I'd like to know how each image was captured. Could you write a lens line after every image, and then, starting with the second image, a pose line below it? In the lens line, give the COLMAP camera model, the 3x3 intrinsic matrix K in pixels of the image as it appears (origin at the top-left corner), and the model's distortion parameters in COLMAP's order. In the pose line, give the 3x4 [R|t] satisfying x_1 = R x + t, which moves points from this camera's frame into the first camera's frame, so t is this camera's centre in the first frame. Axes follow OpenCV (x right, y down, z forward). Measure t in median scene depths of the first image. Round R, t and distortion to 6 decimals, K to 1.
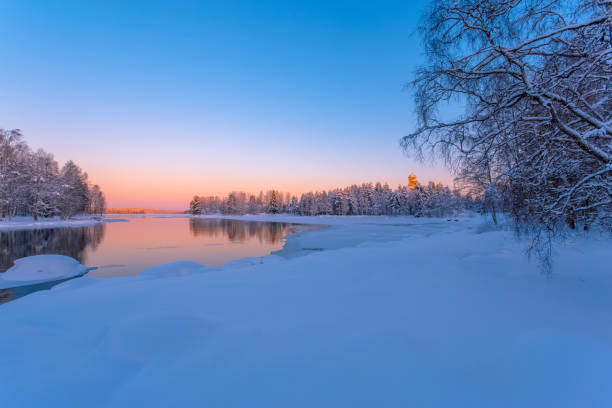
lens RADIAL K [[295.3, 0, 306.0], [0, 295.3, 204.0], [0, 0, 1]] dist [0.000607, 0.000193]
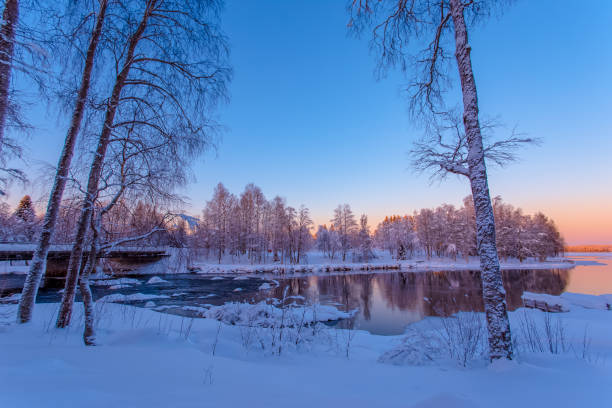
lens RADIAL K [[290.3, 0, 306.0], [0, 290.3, 204.0], [0, 0, 1]] dist [0.000309, 0.000393]
pose [[0.269017, -0.161119, -0.949563, 0.078676], [0.035327, 0.986896, -0.157445, -0.028997], [0.962487, 0.008810, 0.271184, -0.250104]]
